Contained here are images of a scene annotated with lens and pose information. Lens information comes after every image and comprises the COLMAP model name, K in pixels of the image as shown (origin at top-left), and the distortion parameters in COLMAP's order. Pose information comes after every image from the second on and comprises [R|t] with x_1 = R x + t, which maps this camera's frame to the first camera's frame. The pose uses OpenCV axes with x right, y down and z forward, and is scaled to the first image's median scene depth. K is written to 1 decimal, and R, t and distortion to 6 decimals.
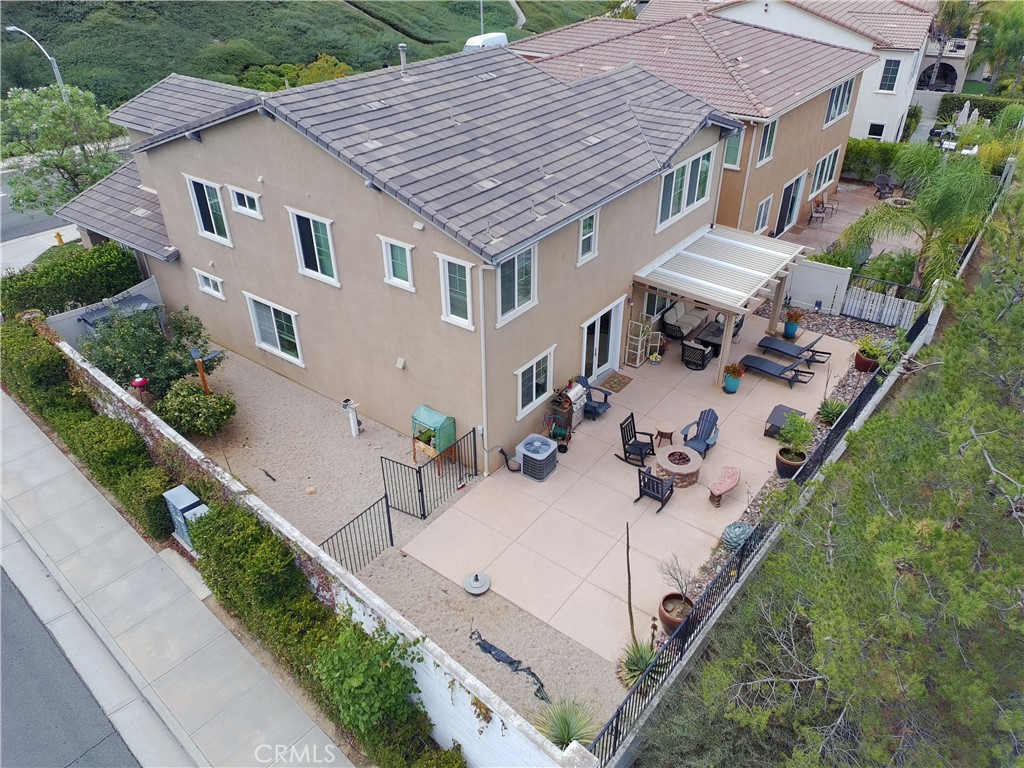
lens RADIAL K [[745.2, 0, 512.0], [0, 745.2, 384.0], [0, 0, 1]] dist [0.040232, -0.003942]
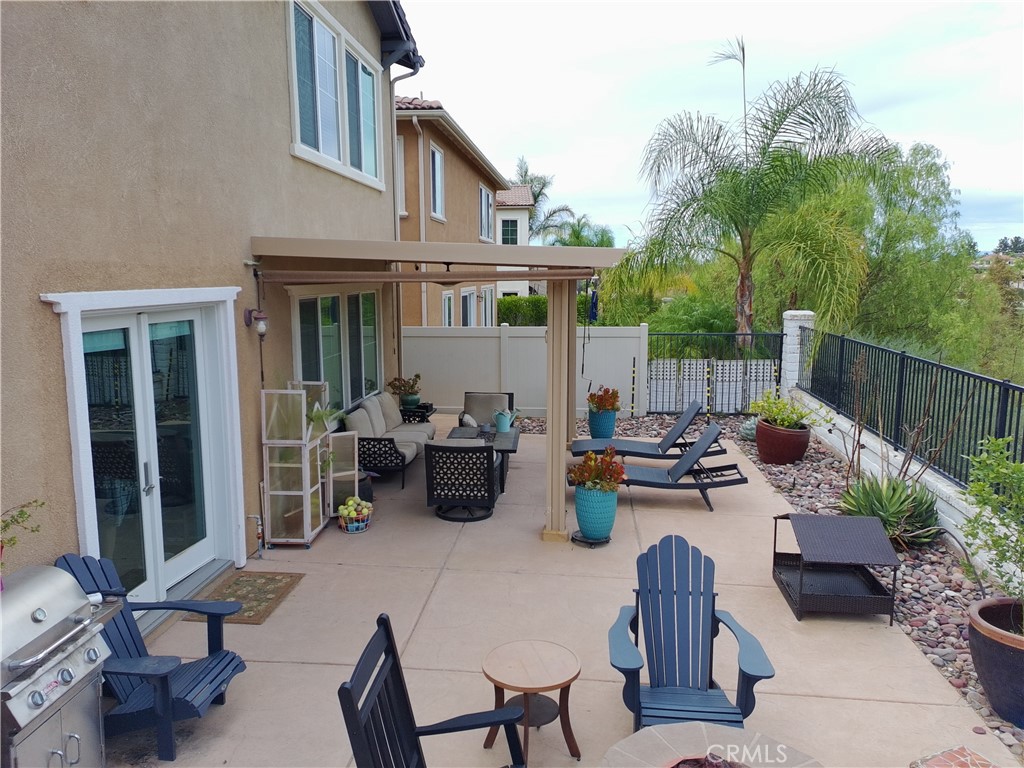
lens RADIAL K [[745.2, 0, 512.0], [0, 745.2, 384.0], [0, 0, 1]] dist [0.040232, -0.003942]
pose [[0.850847, -0.070822, 0.520619, 0.083531], [0.281405, 0.898199, -0.337714, 0.049745], [-0.443702, 0.433847, 0.784159, 0.704427]]
